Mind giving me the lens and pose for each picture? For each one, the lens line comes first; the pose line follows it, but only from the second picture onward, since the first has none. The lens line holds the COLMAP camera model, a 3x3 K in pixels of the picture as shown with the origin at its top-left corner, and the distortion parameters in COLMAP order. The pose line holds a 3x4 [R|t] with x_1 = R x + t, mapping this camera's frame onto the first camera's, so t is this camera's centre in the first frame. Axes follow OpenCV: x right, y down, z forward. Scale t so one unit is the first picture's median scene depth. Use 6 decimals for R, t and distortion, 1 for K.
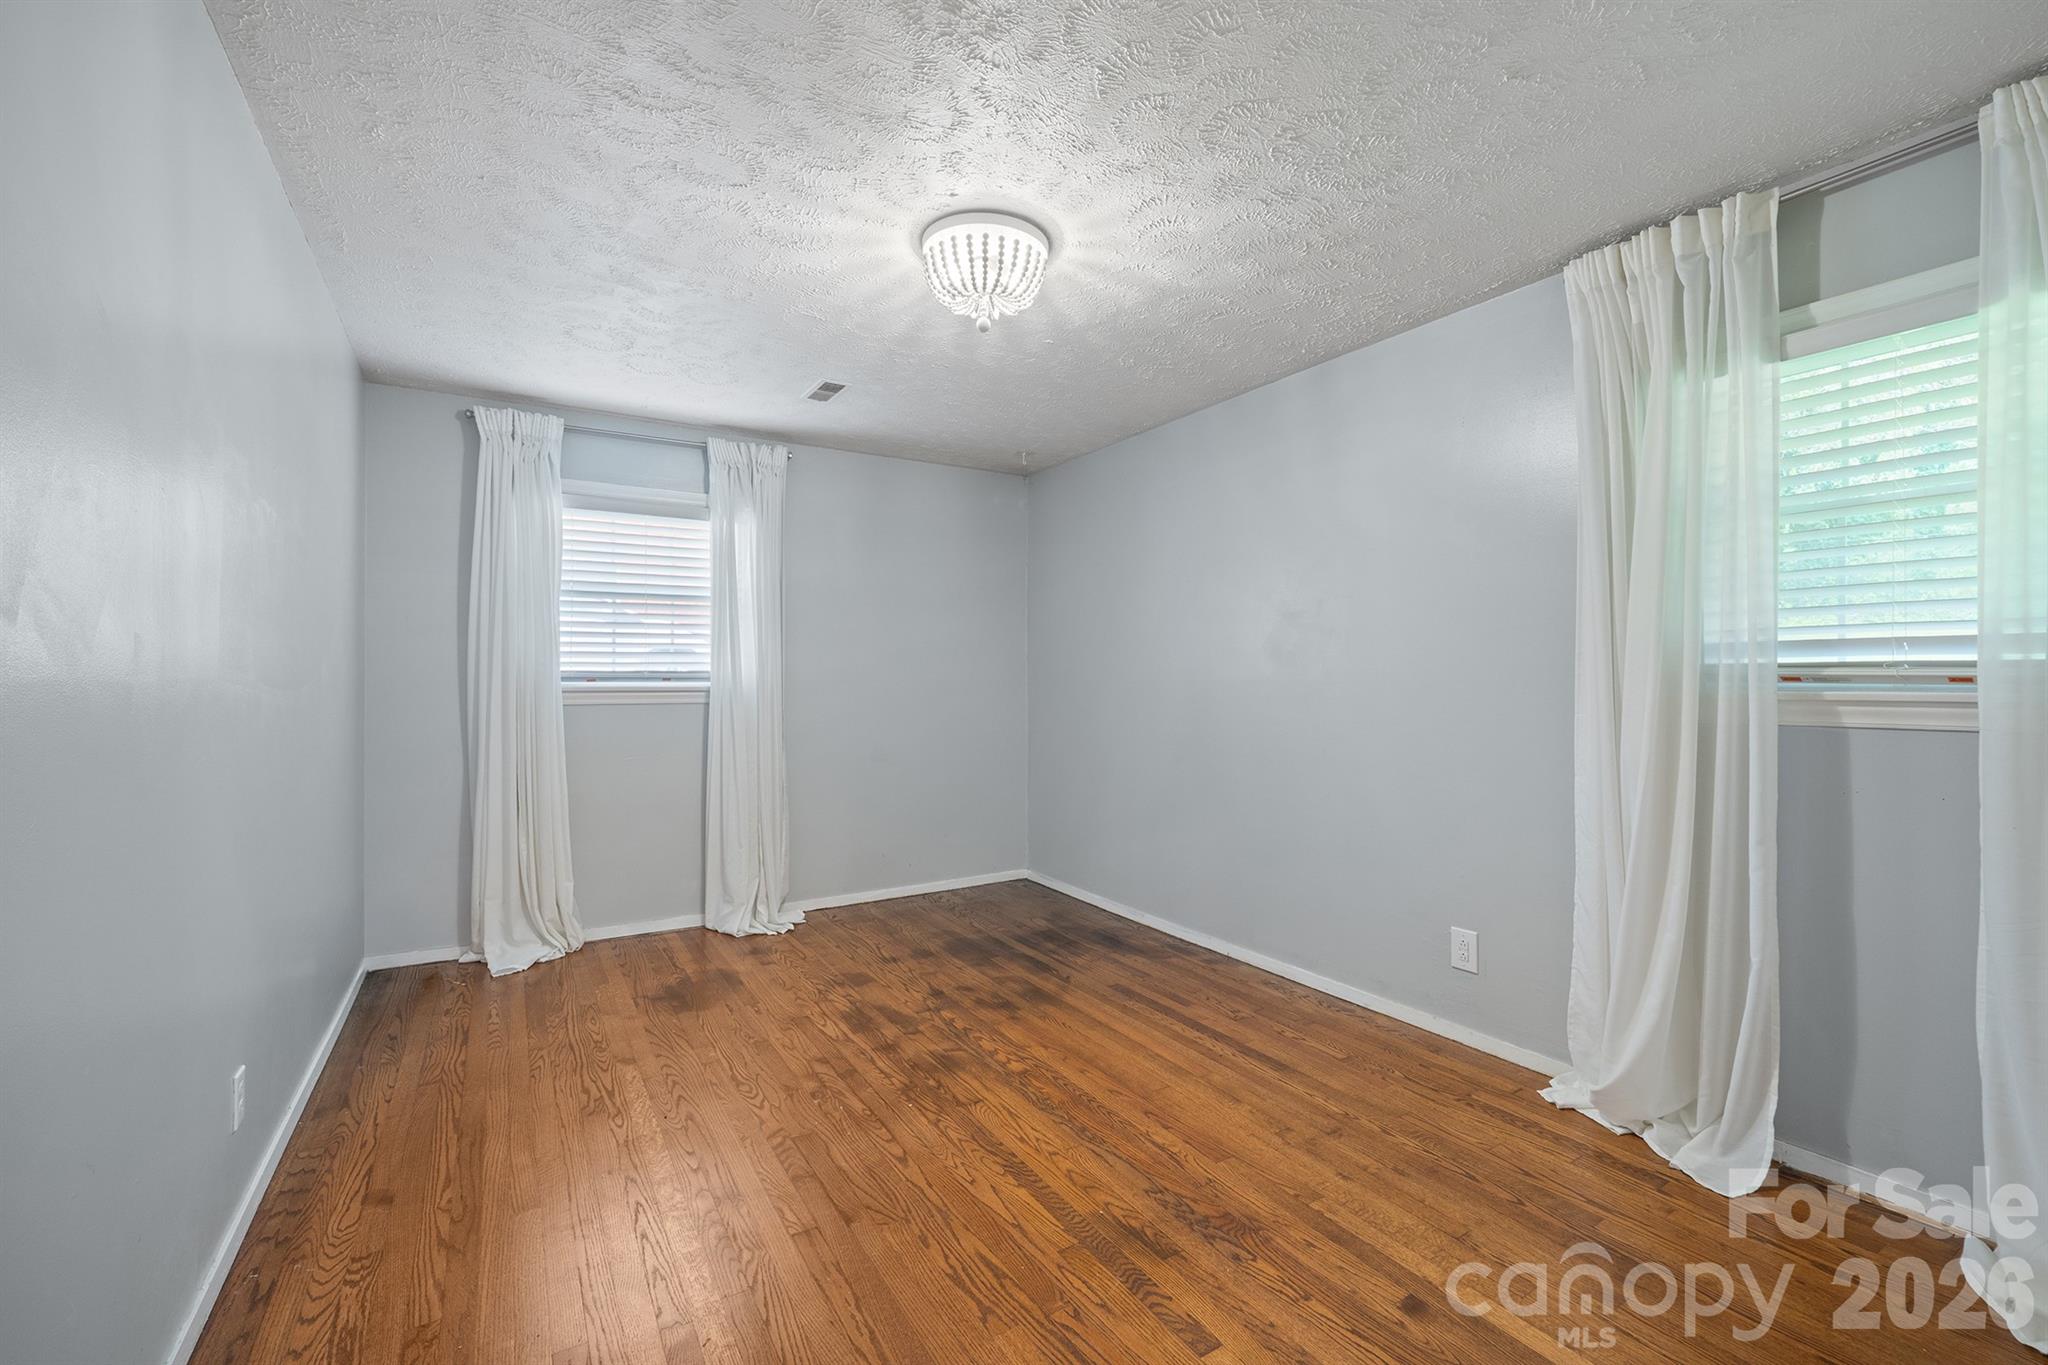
lens RADIAL K [[867.2, 0, 1027.6], [0, 867.2, 678.1], [0, 0, 1]] dist [-0.004803, -0.000584]
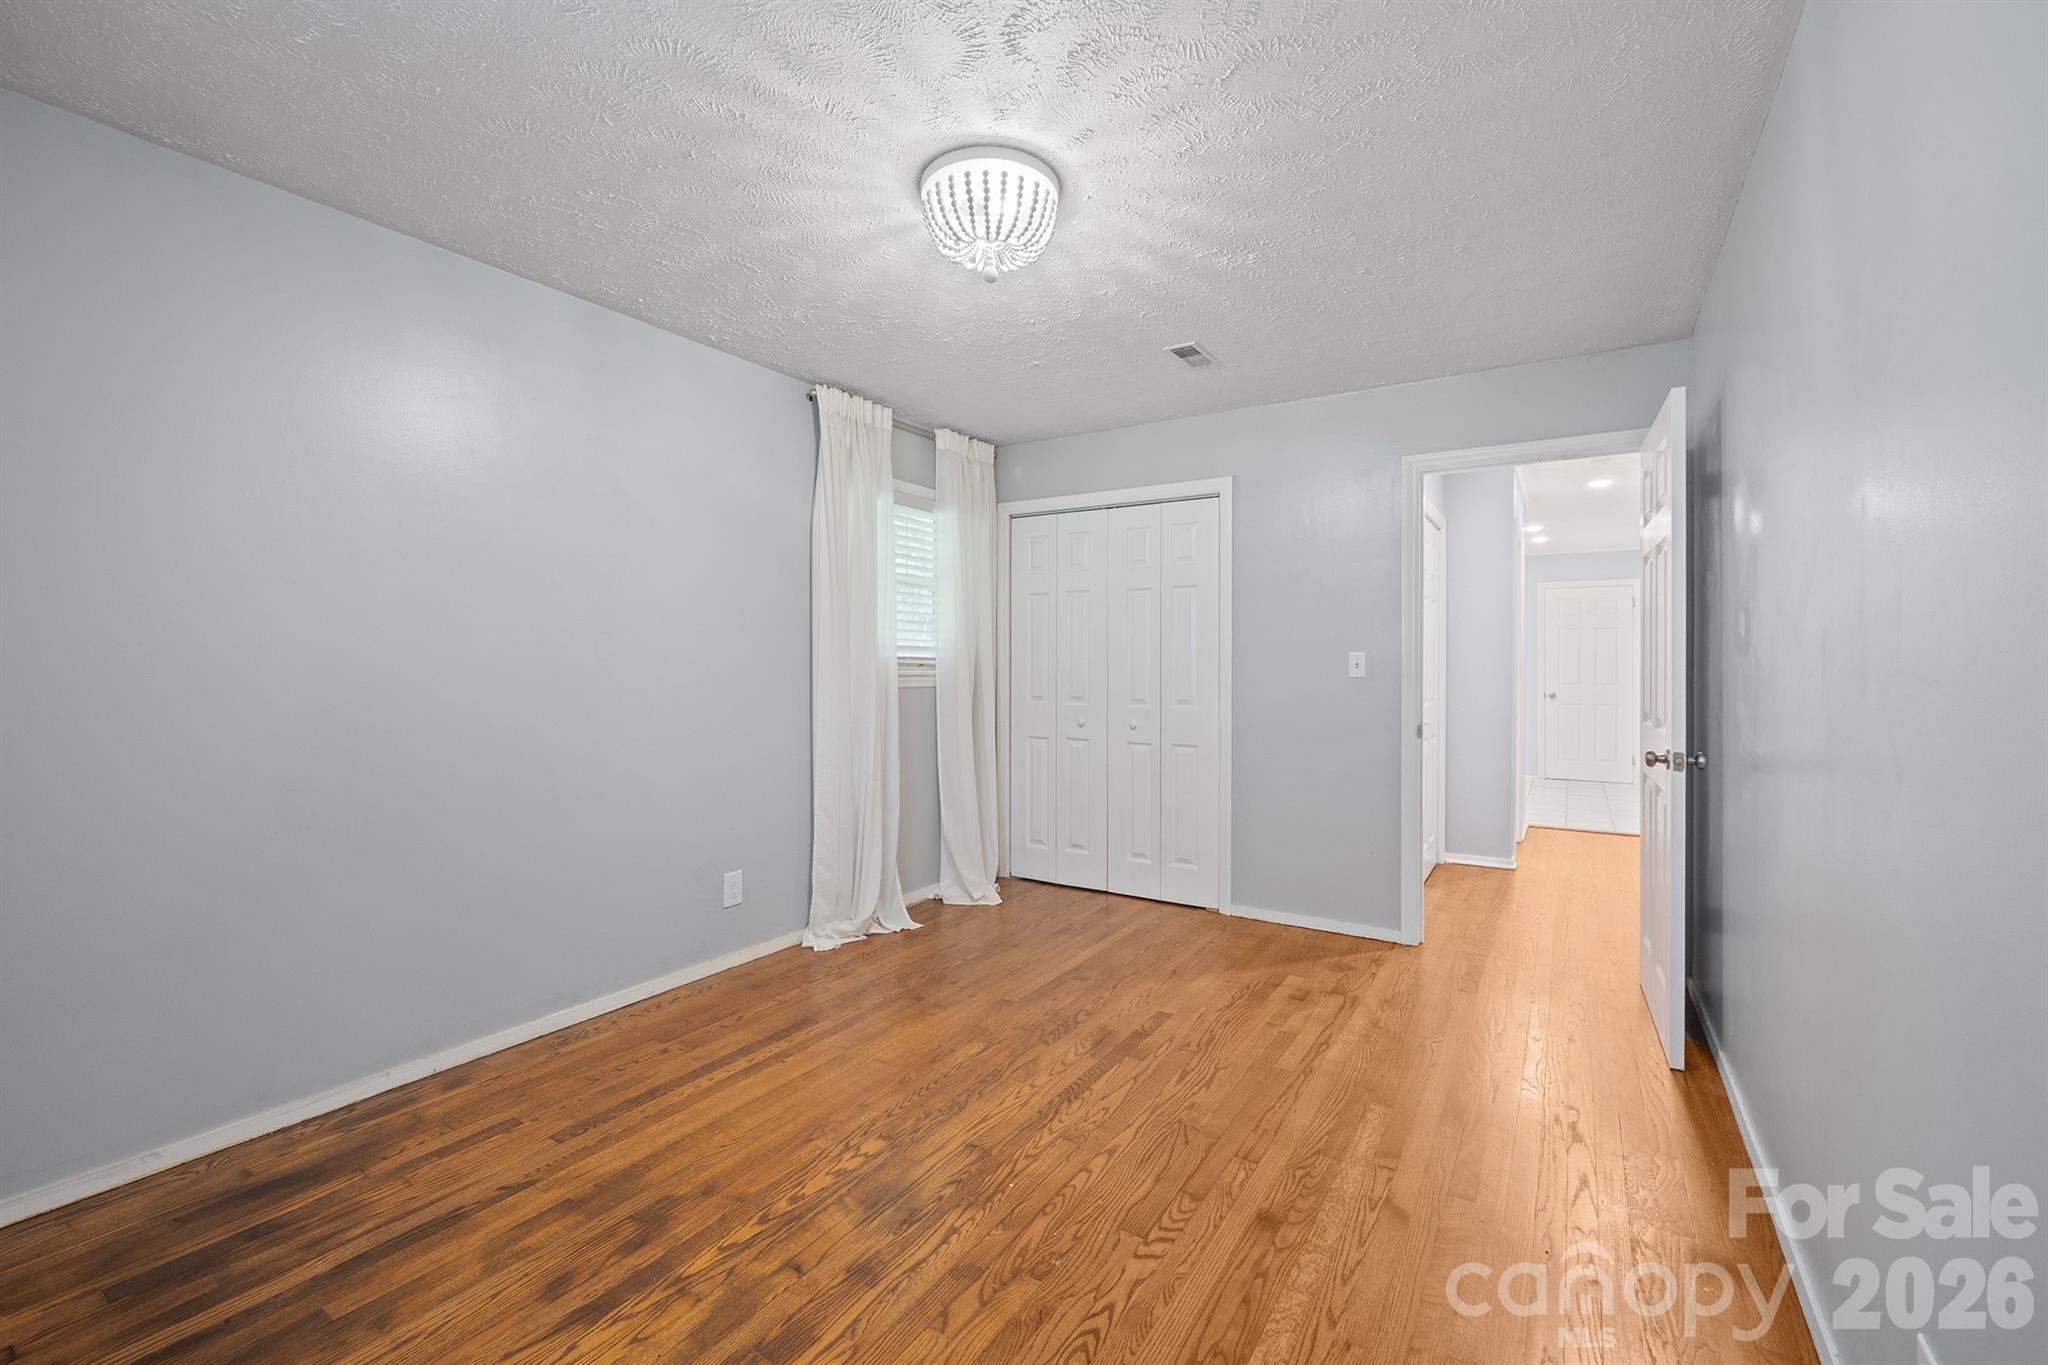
lens RADIAL K [[867.2, 0, 1027.6], [0, 867.2, 665.1], [0, 0, 1]] dist [-0.004803, -0.000584]
pose [[-0.446042, -0.000072, 0.895012, -0.781019], [-0.006182, 0.999976, -0.003000, 0.003862], [-0.894991, -0.006871, -0.446032, 1.210403]]
